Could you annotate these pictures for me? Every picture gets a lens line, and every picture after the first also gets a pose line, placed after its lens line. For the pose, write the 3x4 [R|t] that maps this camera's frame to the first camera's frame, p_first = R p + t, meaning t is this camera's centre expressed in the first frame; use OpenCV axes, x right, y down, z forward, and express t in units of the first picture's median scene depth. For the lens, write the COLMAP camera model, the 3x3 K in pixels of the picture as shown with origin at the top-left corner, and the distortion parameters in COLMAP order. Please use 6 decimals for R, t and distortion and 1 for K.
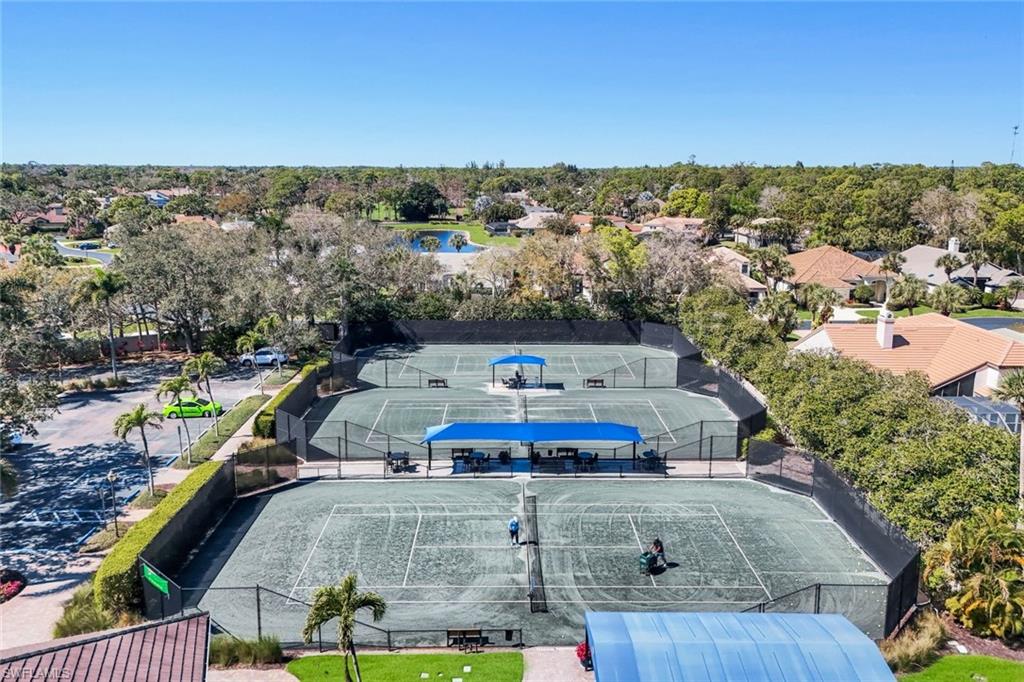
lens RADIAL K [[749.5, 0, 512.0], [0, 749.5, 341.0], [0, 0, 1]] dist [0.010107, 0.001779]
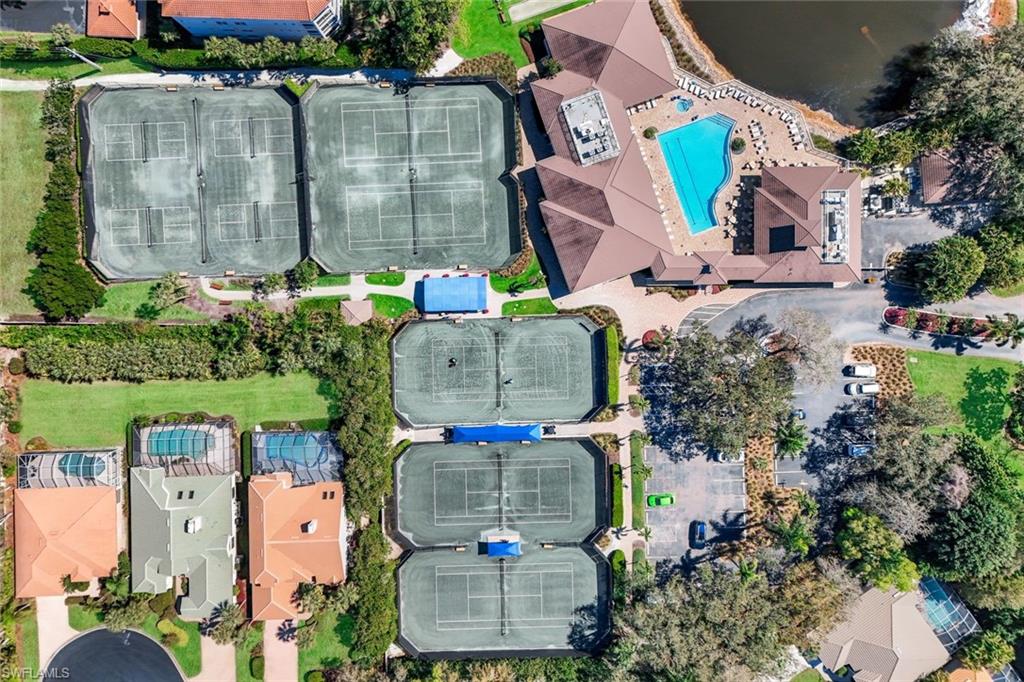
lens RADIAL K [[749.5, 0, 512.0], [0, 749.5, 341.0], [0, 0, 1]] dist [0.010107, 0.001779]
pose [[-0.999944, 0.008090, -0.006796, -0.007388], [-0.008440, -0.224711, 0.974389, -2.078785], [0.006355, 0.974392, 0.224767, 0.129535]]
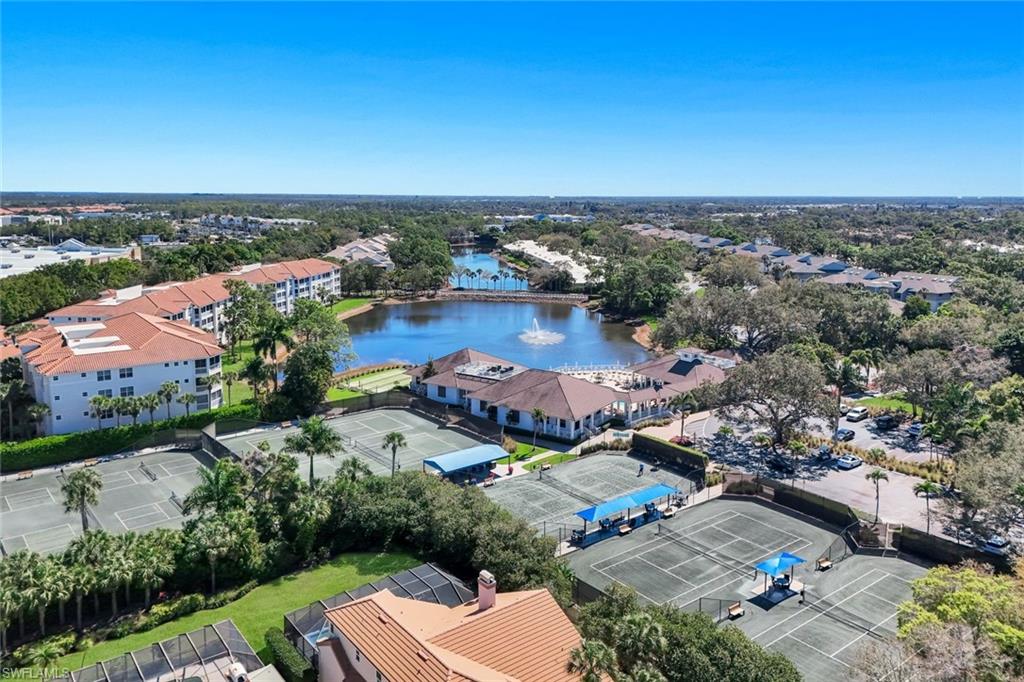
lens RADIAL K [[749.5, 0, 512.0], [0, 749.5, 341.0], [0, 0, 1]] dist [0.010107, 0.001779]
pose [[-0.800460, 0.106468, -0.589855, 1.131883], [-0.140446, 0.923385, 0.357261, -0.736602], [0.582700, 0.368816, -0.724179, 1.814734]]
